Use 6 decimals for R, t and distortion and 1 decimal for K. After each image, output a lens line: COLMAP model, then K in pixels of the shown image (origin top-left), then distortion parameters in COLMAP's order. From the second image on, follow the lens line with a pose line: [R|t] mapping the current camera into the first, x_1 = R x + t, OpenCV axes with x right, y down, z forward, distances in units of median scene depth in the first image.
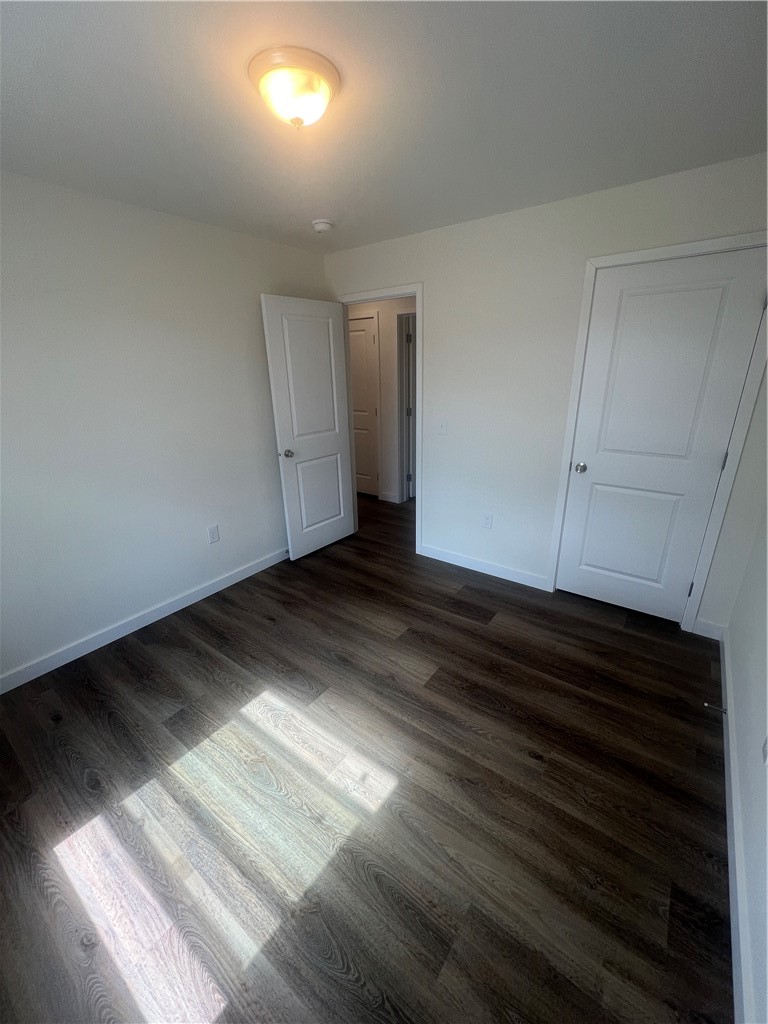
lens RADIAL K [[409.6, 0, 386.8], [0, 409.6, 510.1], [0, 0, 1]] dist [-0.000239, 0.000262]
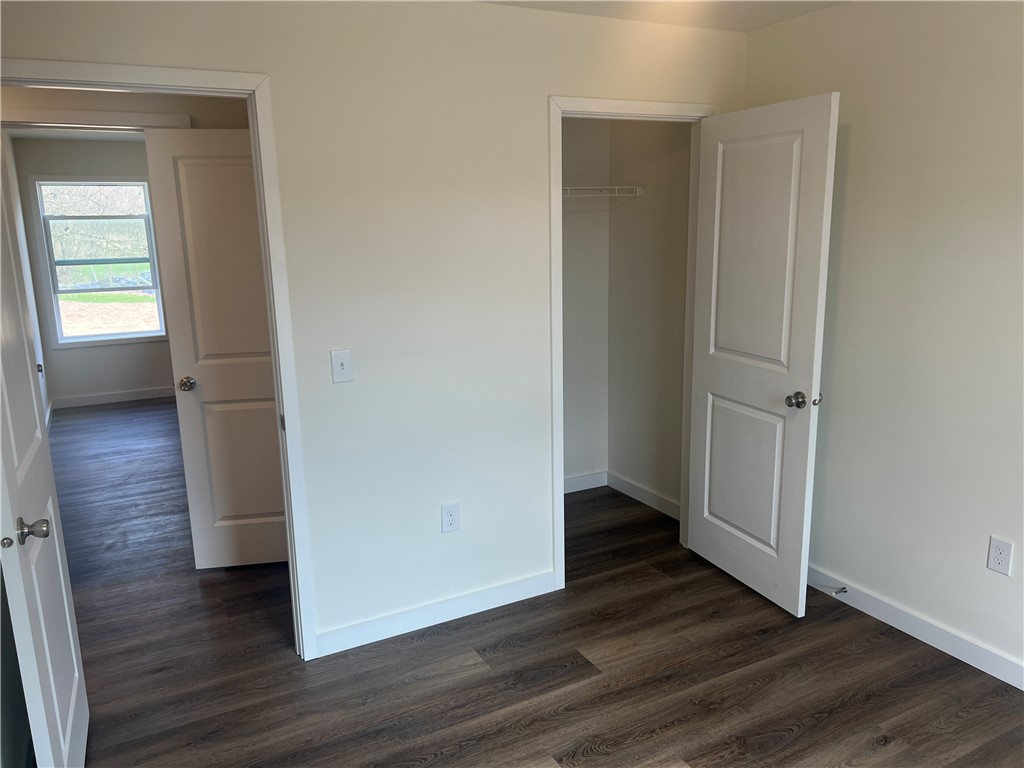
lens RADIAL K [[770.7, 0, 513.9], [0, 770.7, 384.3], [0, 0, 1]] dist [0.048933, -0.045074]
pose [[0.425456, -0.169151, 0.889030, -0.729489], [0.314459, 0.948796, 0.030034, -0.179832], [-0.848589, 0.266785, 0.456862, 0.515305]]
